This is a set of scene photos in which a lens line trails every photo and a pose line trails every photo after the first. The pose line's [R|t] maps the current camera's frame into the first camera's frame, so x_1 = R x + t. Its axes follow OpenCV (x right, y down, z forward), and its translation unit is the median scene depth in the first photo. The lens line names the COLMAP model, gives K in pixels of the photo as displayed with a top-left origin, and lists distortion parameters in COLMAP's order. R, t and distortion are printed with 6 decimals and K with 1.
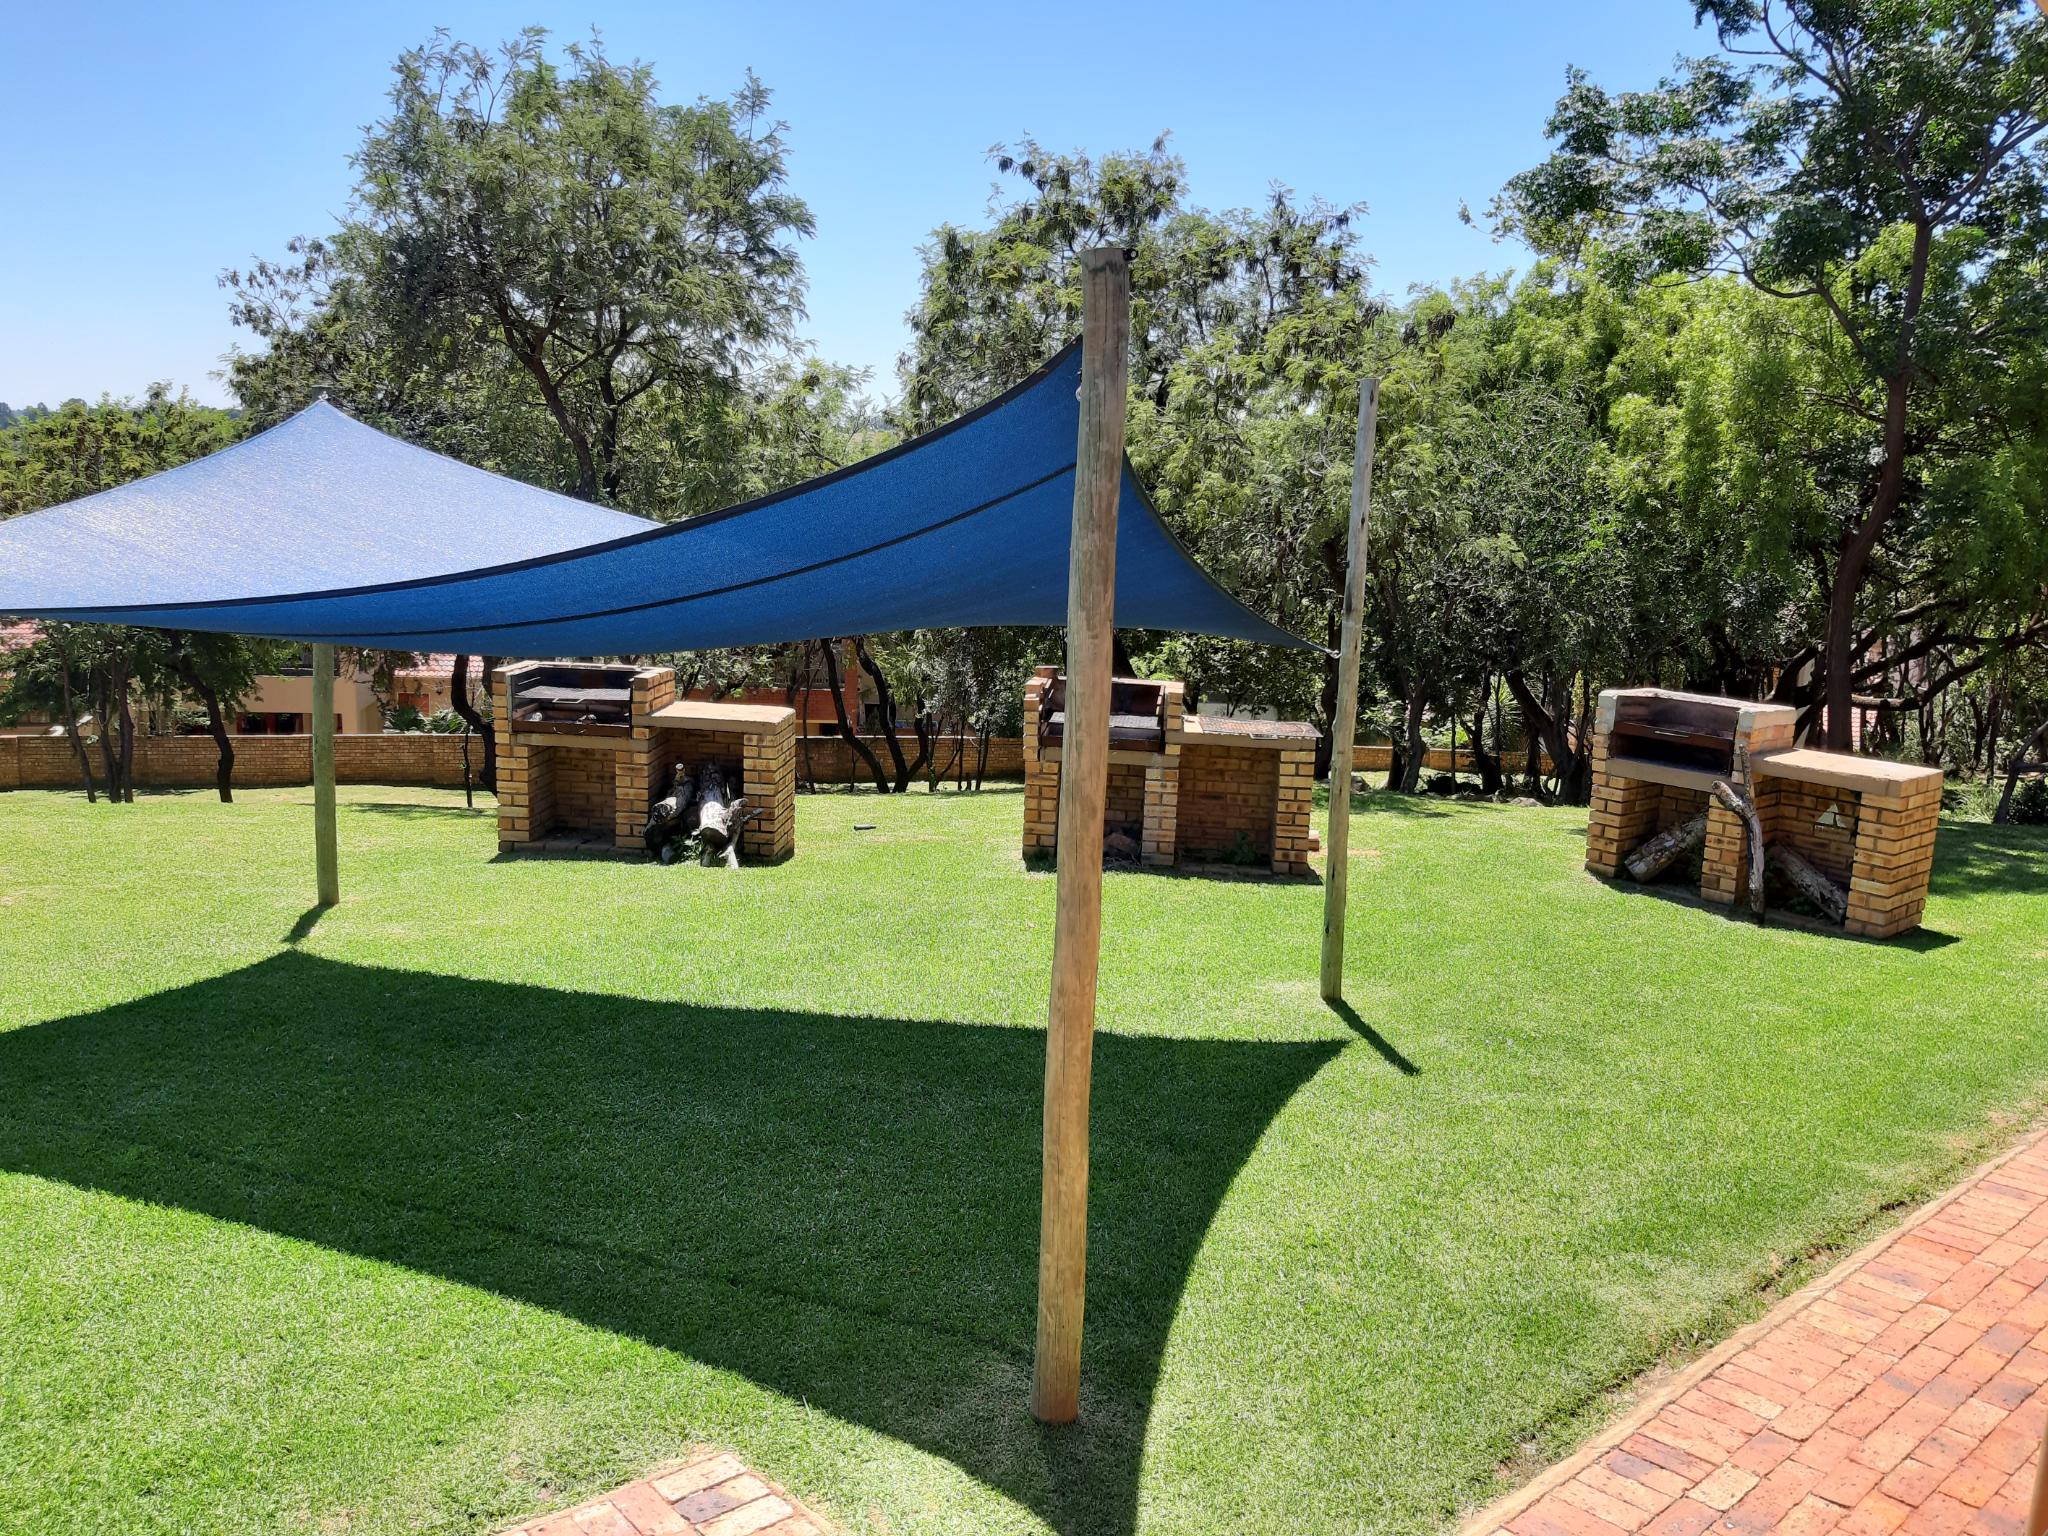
lens RADIAL K [[1615.4, 0, 1024.0], [0, 1615.4, 768.0], [0, 0, 1]] dist [0.097366, -0.190374]
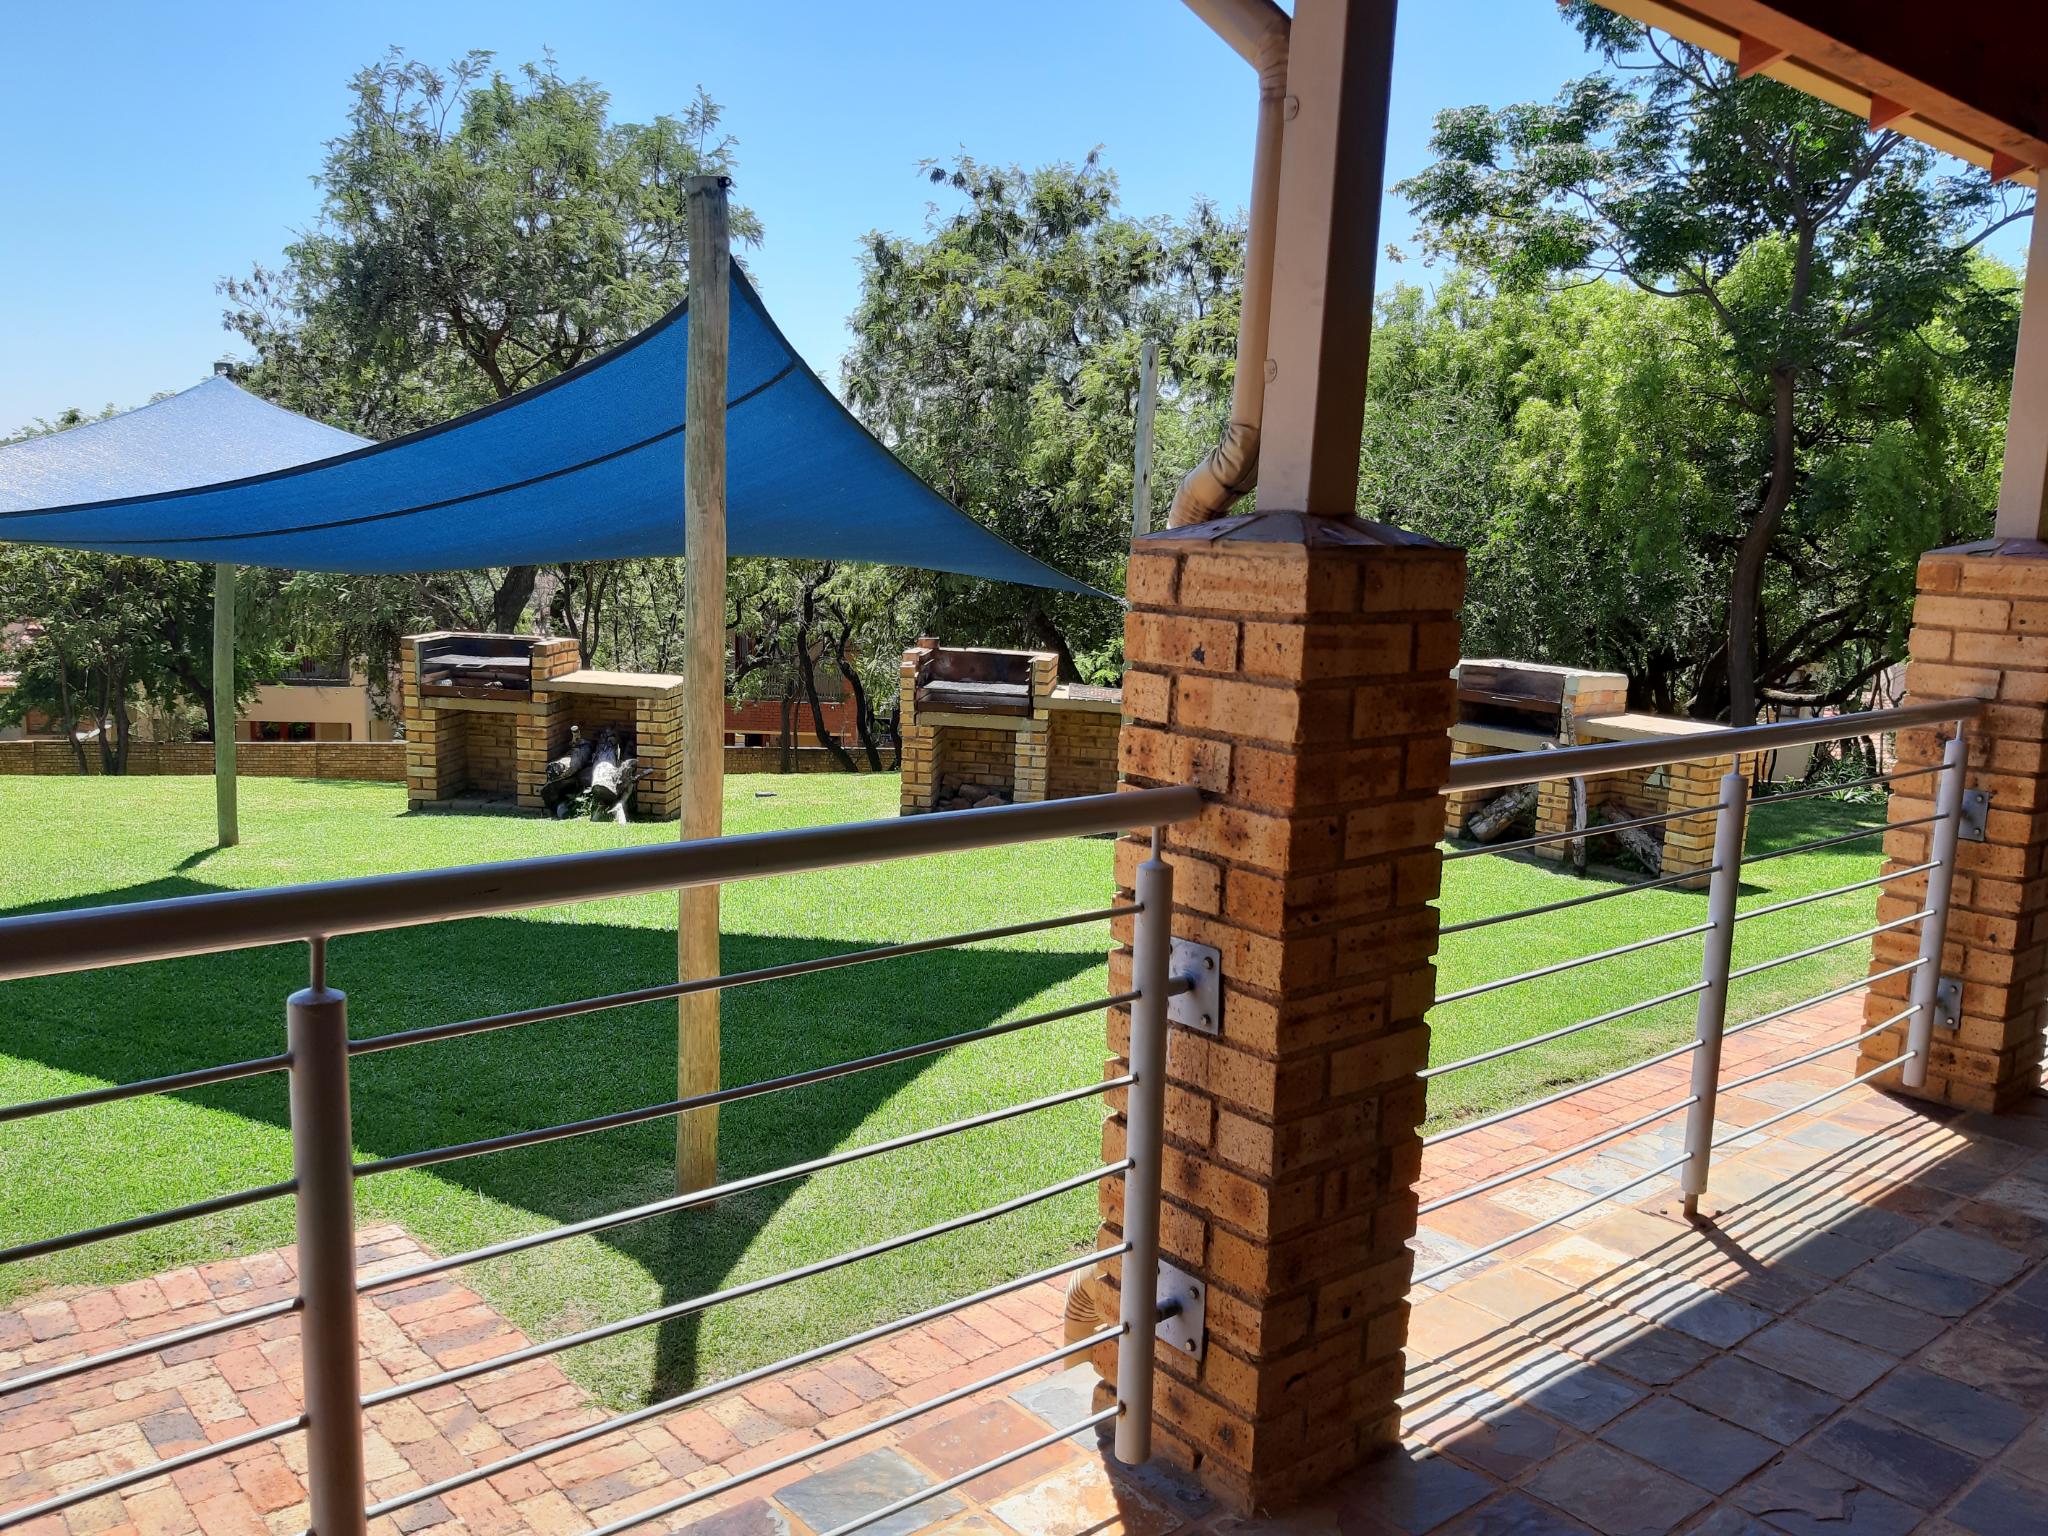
lens RADIAL K [[1615.4, 0, 1024.0], [0, 1615.4, 768.0], [0, 0, 1]] dist [0.097366, -0.190374]
pose [[0.999722, 0.004879, -0.023054, 0.102462], [-0.005305, 0.999816, -0.018439, 0.041702], [0.022960, 0.018556, 0.999564, -0.052772]]
